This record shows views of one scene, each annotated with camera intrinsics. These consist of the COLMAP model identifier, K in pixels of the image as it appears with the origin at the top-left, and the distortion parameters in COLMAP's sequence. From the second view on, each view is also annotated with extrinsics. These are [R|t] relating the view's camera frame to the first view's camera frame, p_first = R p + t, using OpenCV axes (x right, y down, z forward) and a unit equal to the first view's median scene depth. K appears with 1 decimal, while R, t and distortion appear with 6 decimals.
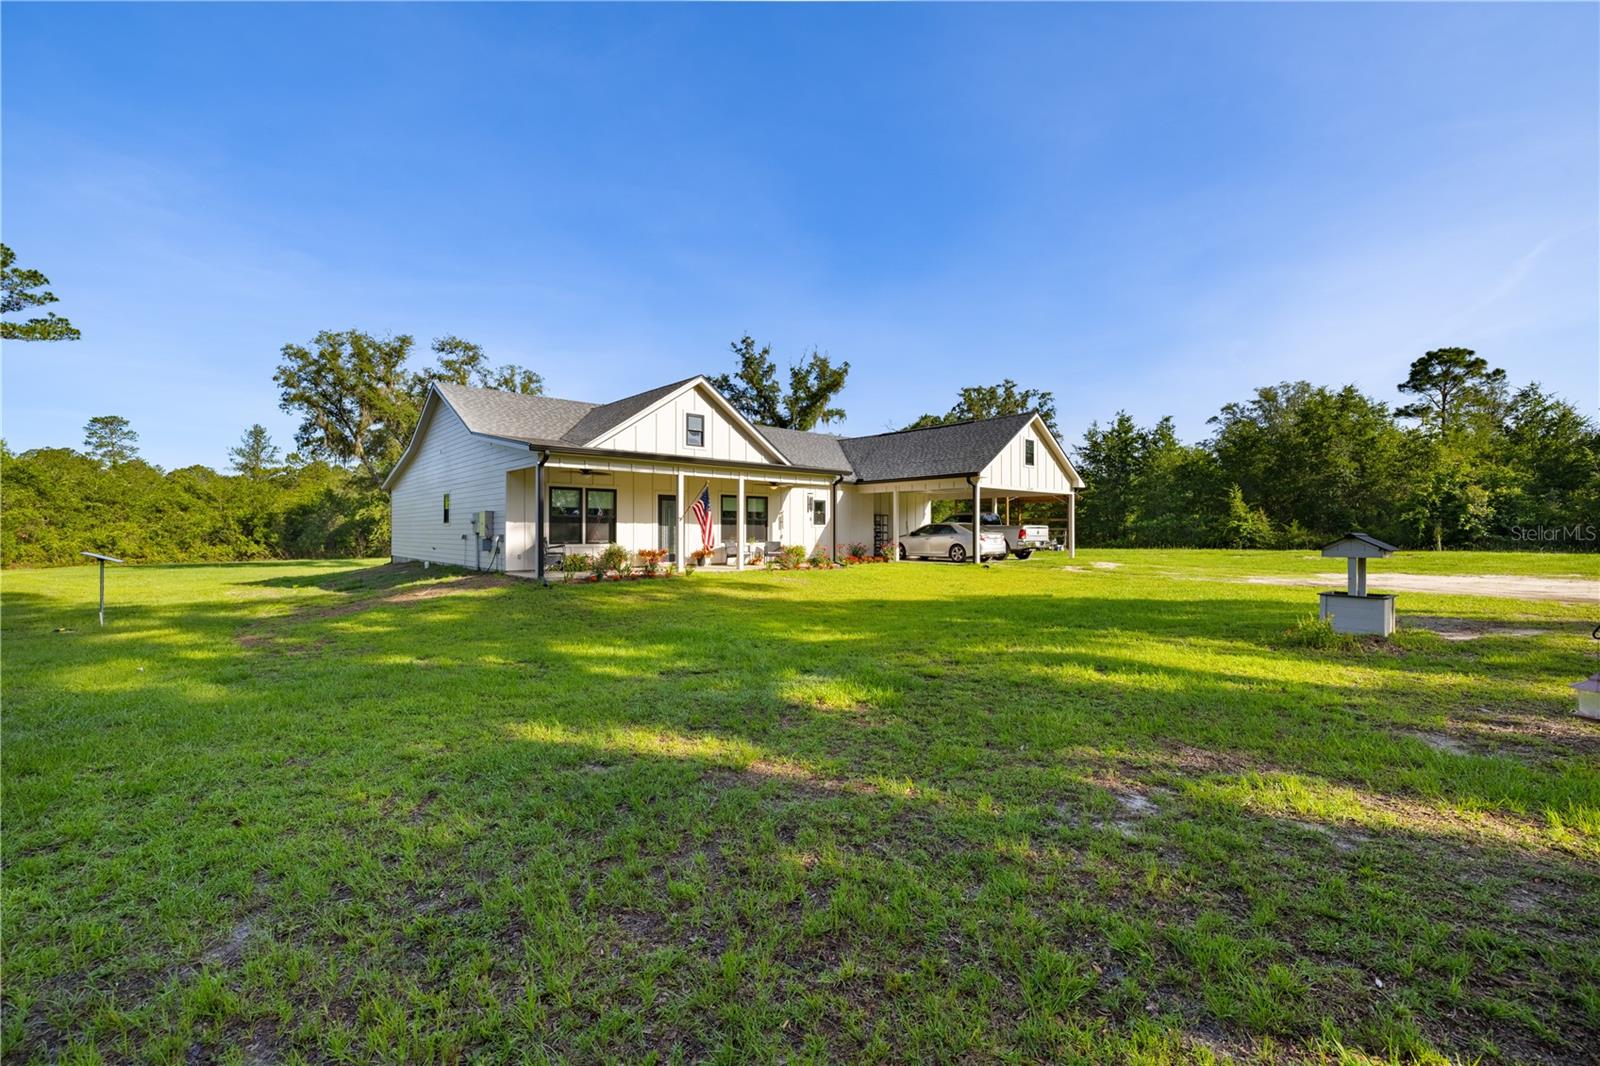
lens RADIAL K [[676.0, 0, 800.0], [0, 676.0, 533.0], [0, 0, 1]] dist [0.002216, 0.000334]
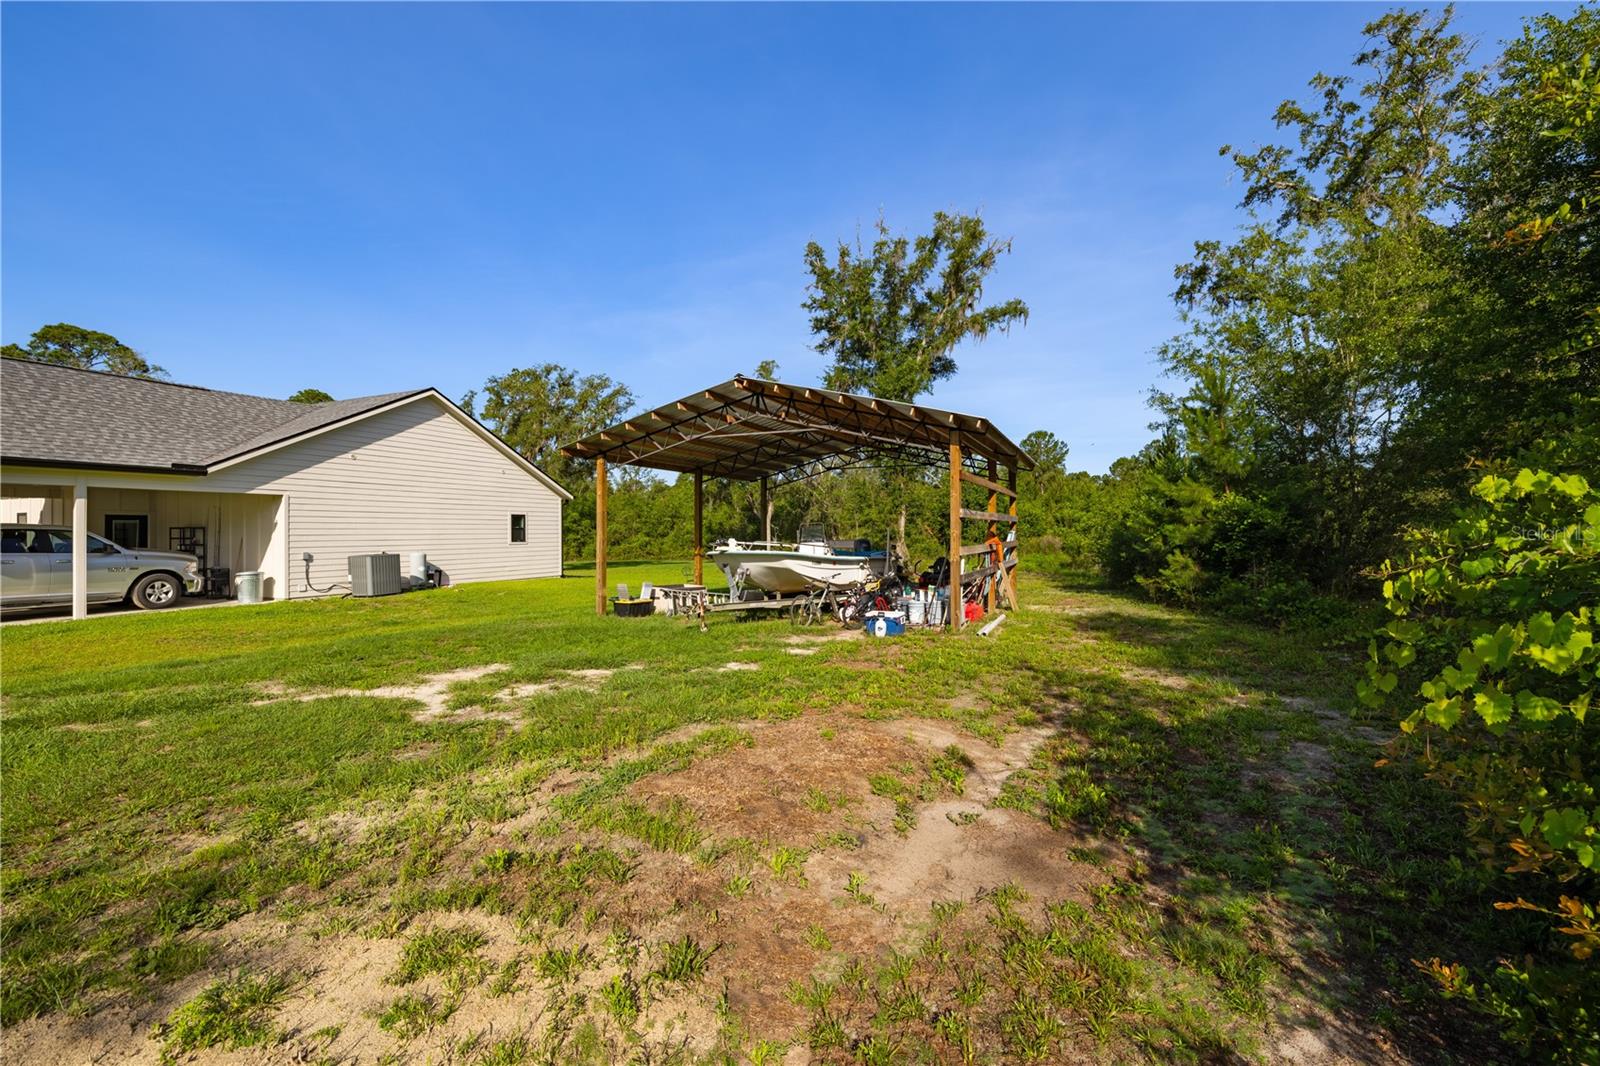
lens RADIAL K [[676.0, 0, 800.0], [0, 676.0, 533.0], [0, 0, 1]] dist [0.002216, 0.000334]
pose [[0.417436, -0.002742, -0.908702, 1.034860], [0.005670, 0.999984, -0.000412, -0.022086], [0.908688, -0.004980, 0.417445, 1.459874]]
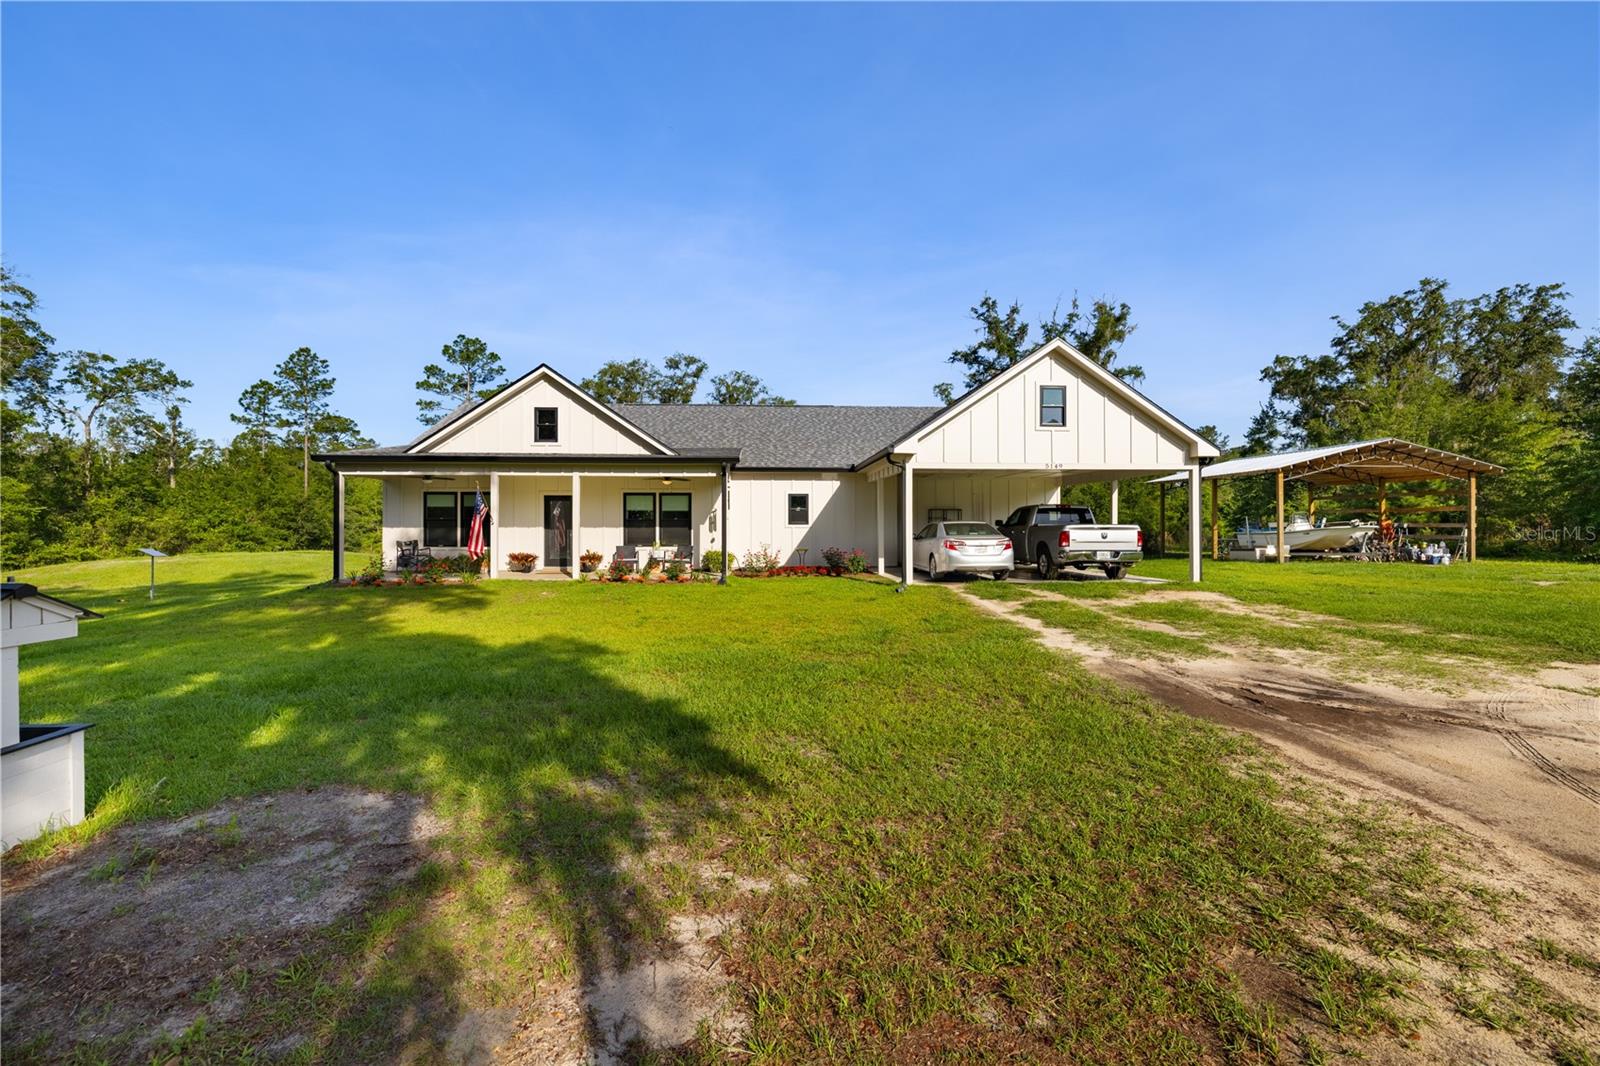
lens RADIAL K [[676.0, 0, 800.0], [0, 676.0, 533.0], [0, 0, 1]] dist [0.002216, 0.000334]
pose [[0.793298, 0.006760, -0.608796, 0.517039], [0.001603, 0.999912, 0.013192, -0.012788], [0.608832, -0.011441, 0.793217, 0.366641]]
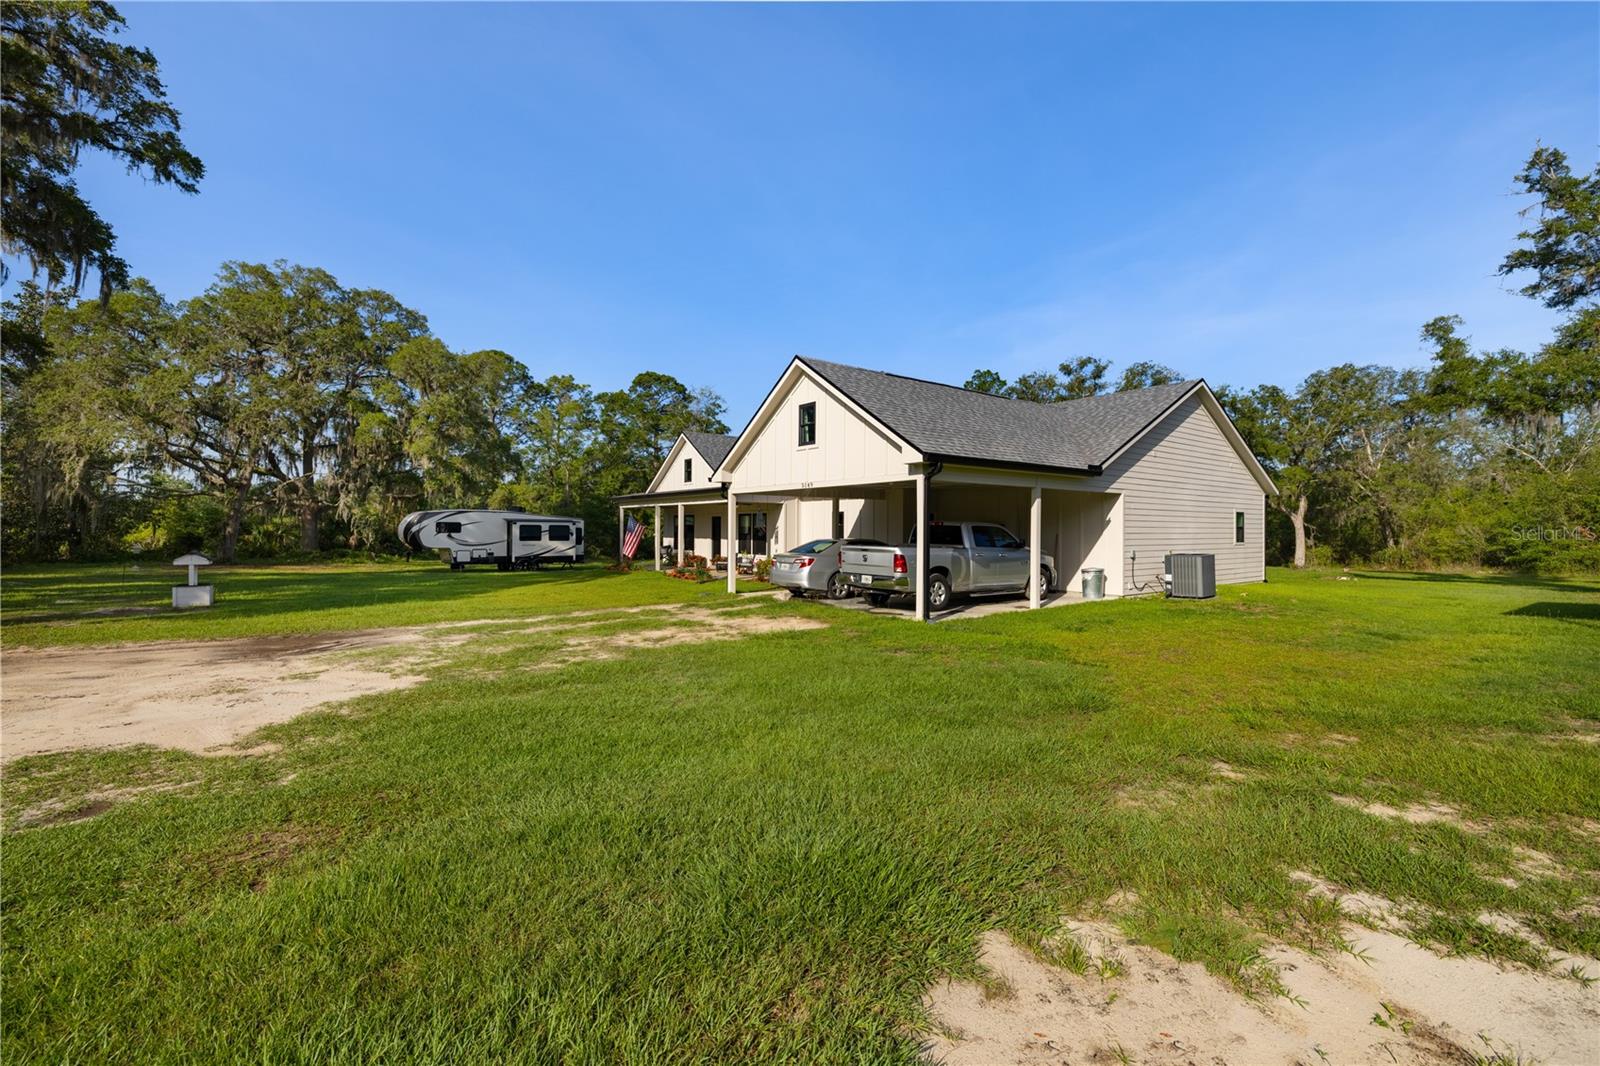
lens RADIAL K [[676.0, 0, 800.0], [0, 676.0, 533.0], [0, 0, 1]] dist [0.002216, 0.000334]
pose [[-0.067666, 0.003525, -0.997702, 0.922605], [-0.003086, 0.999988, 0.003742, -0.024066], [0.997703, 0.003332, -0.067655, 1.009194]]
